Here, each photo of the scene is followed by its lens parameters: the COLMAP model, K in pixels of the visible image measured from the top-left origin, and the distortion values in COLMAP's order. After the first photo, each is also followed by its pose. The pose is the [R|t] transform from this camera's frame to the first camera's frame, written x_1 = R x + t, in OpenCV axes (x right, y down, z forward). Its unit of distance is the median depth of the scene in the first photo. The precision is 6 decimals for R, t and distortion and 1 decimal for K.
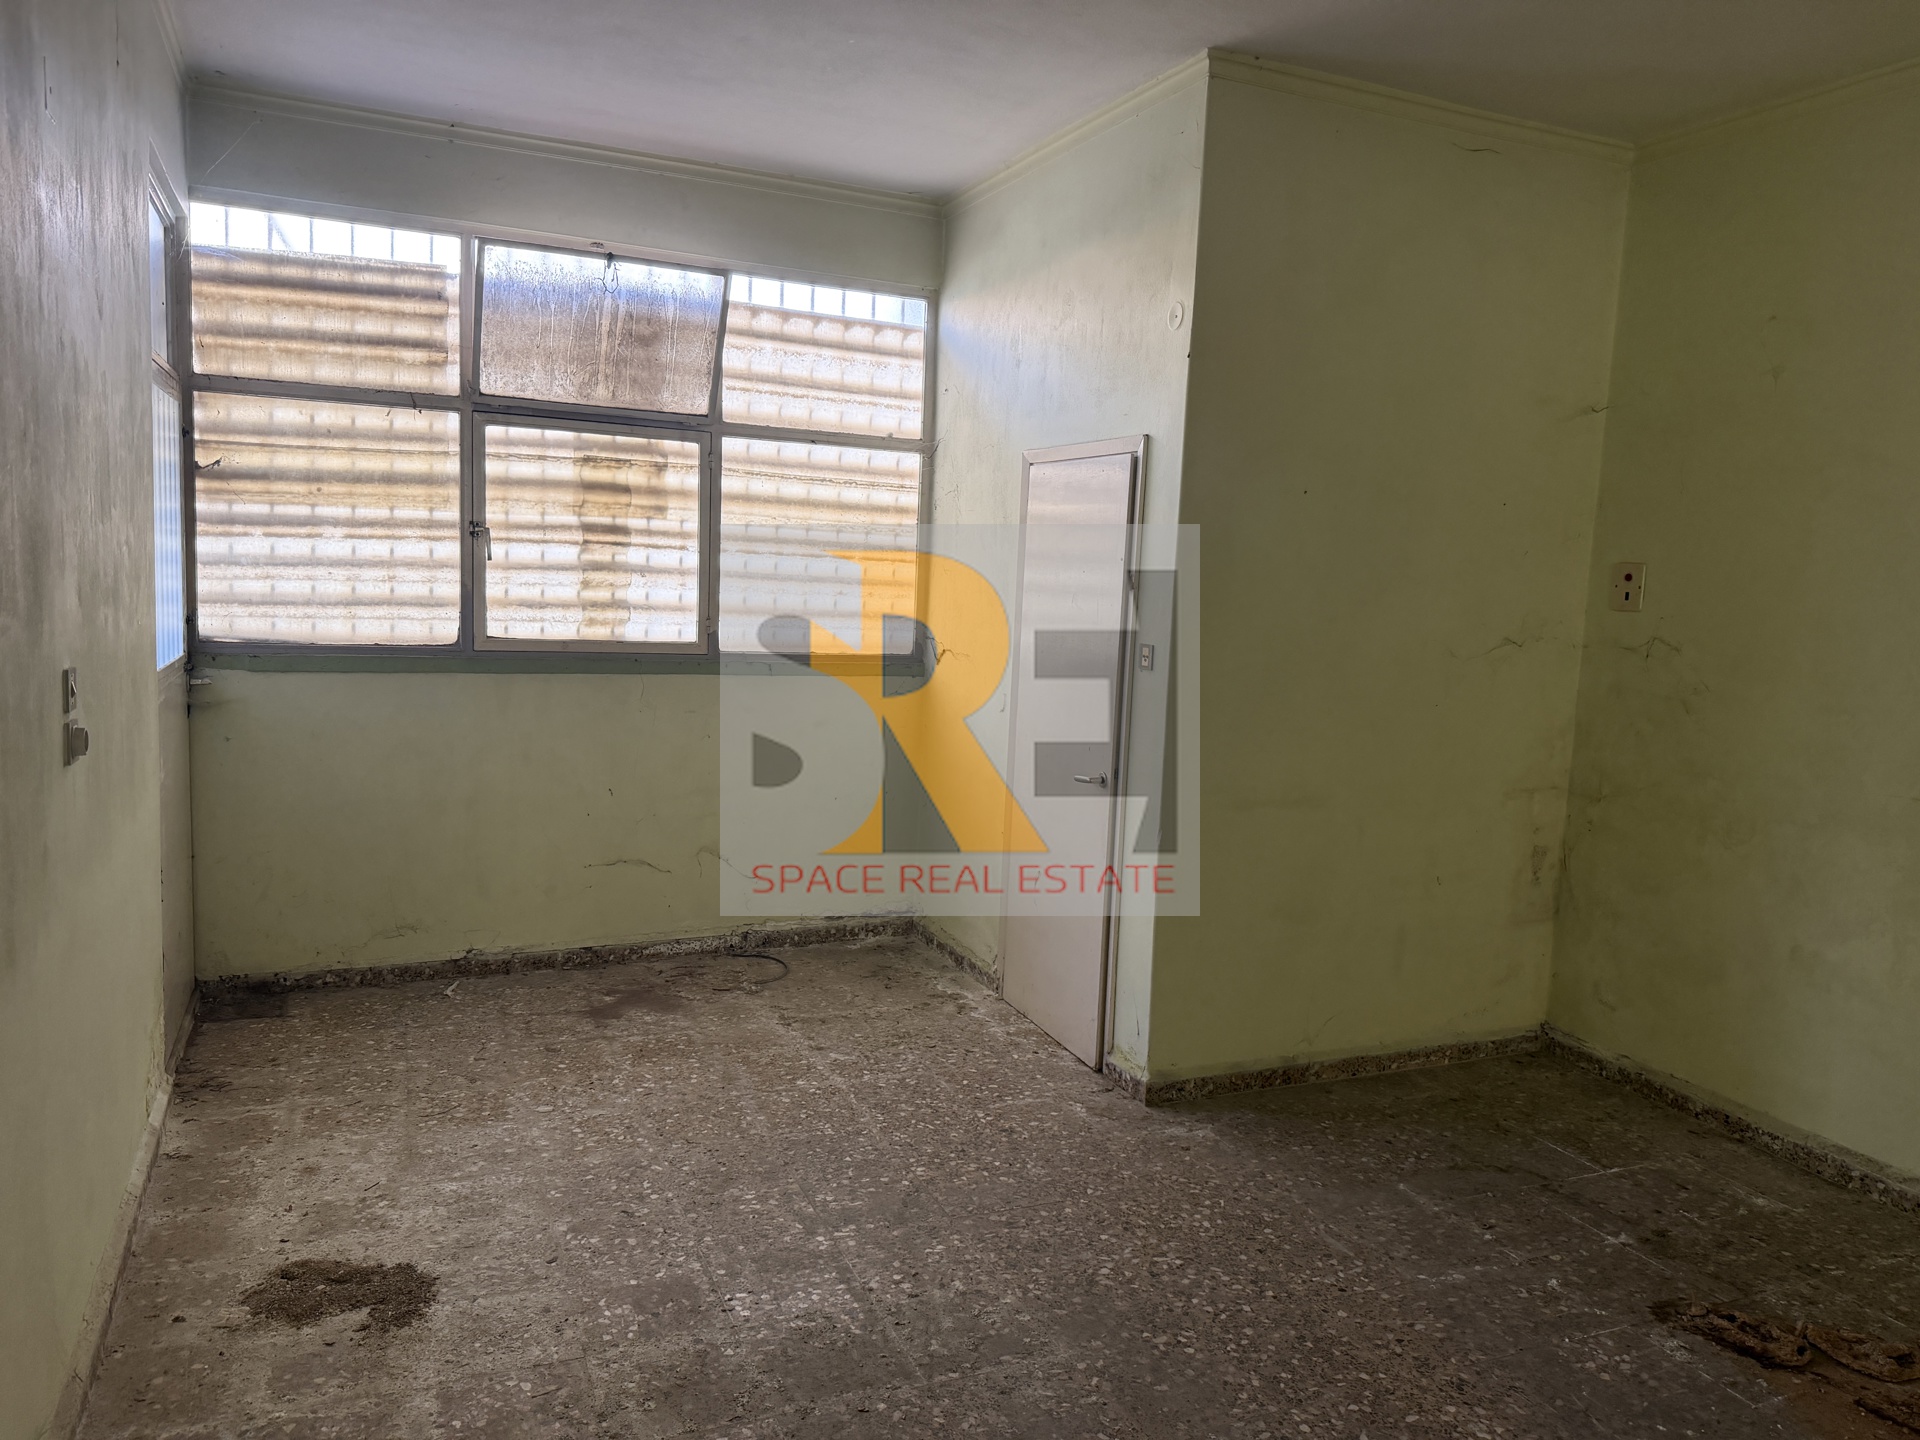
lens RADIAL K [[1399.1, 0, 1004.4], [0, 1399.1, 733.3], [0, 0, 1]] dist [0.113214, -0.224794]
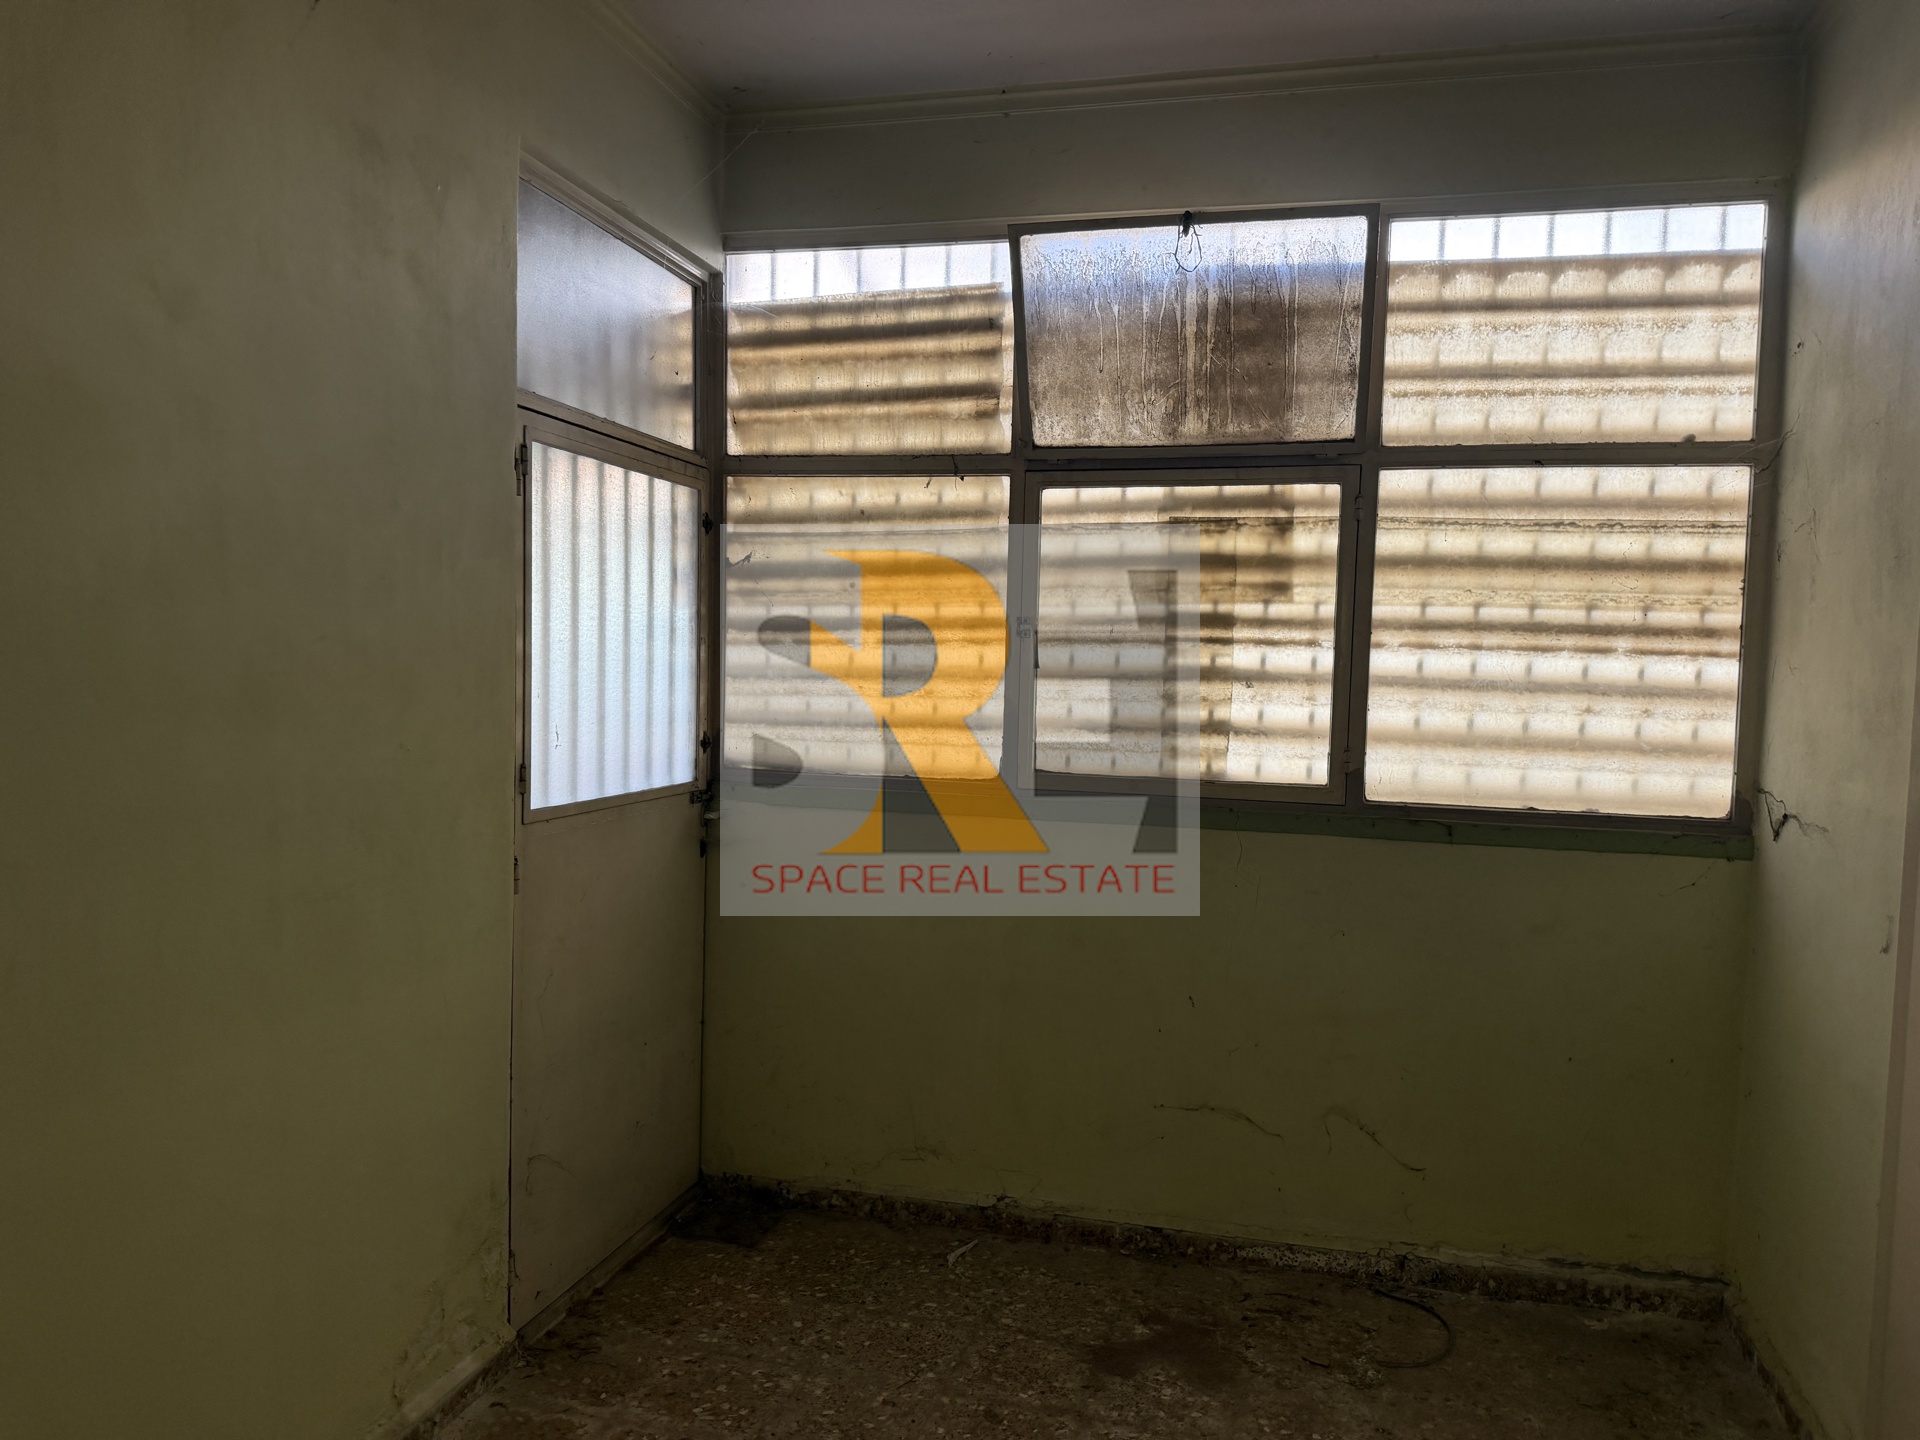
lens RADIAL K [[1363.3, 0, 962.1], [0, 1363.3, 727.4], [0, 0, 1]] dist [0.105863, -0.174538]
pose [[0.761314, 0.008199, -0.648331, 0.066161], [-0.065906, 0.995720, -0.064799, -0.040950], [0.645025, 0.092062, 0.758596, 0.421444]]
